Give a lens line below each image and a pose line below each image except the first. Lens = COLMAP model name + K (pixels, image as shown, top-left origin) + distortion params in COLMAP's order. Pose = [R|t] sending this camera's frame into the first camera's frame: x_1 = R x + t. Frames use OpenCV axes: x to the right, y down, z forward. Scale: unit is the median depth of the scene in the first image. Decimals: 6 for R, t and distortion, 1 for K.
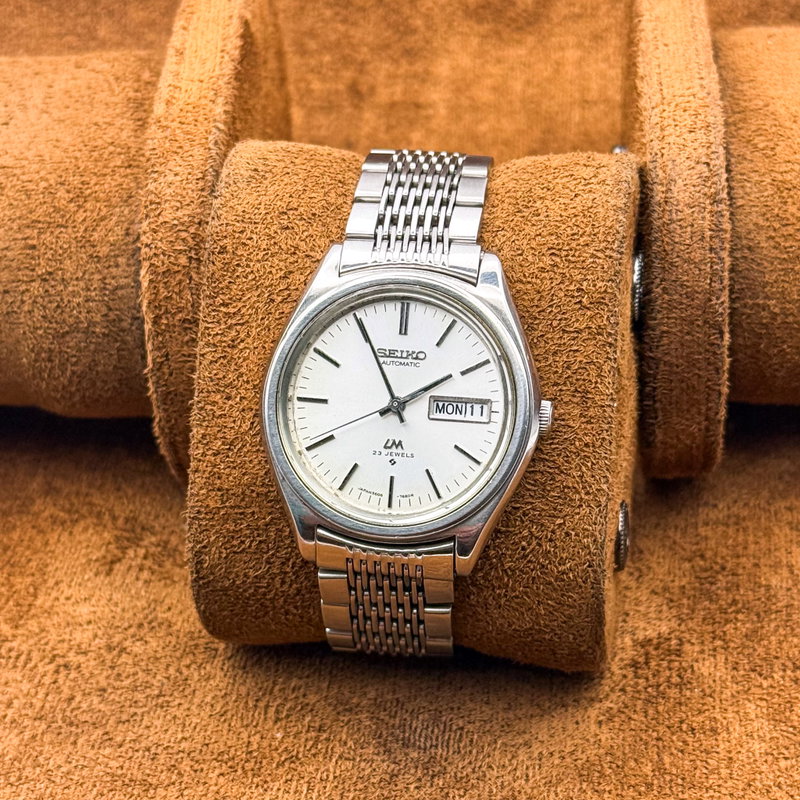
lens RADIAL K [[2105.1, 0, 333.7], [0, 2105.1, 400.9], [0, 0, 1]] dist [0.097719, 0.878614]
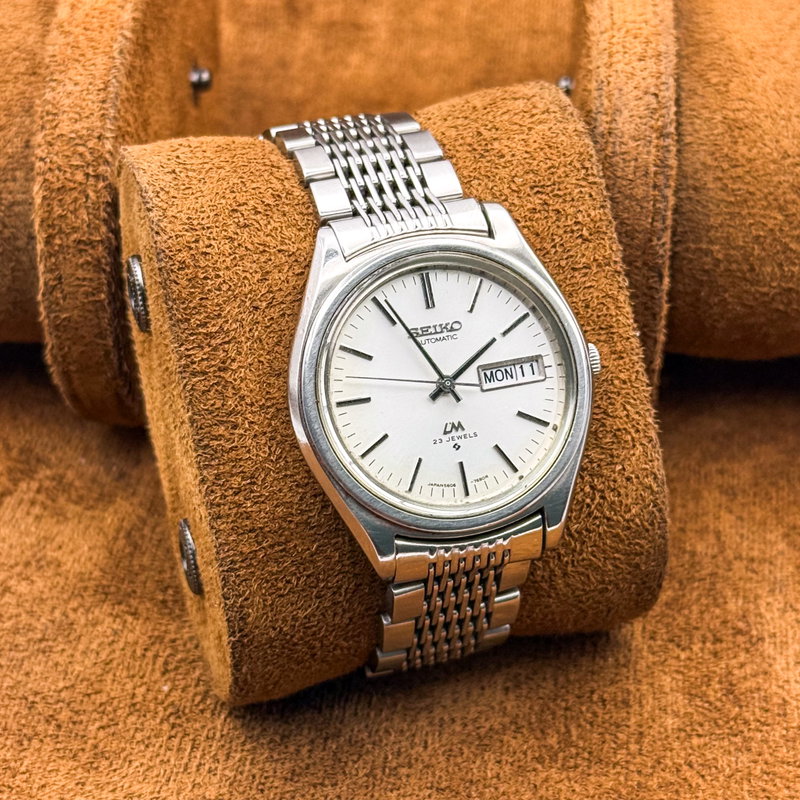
lens RADIAL K [[2105.1, 0, 333.7], [0, 2105.1, 400.9], [0, 0, 1]] dist [0.097719, 0.878614]
pose [[0.896552, -0.228809, 0.379264, -0.353766], [0.235539, 0.971424, 0.029262, -0.028759], [-0.375122, 0.063097, 0.924826, 0.178132]]
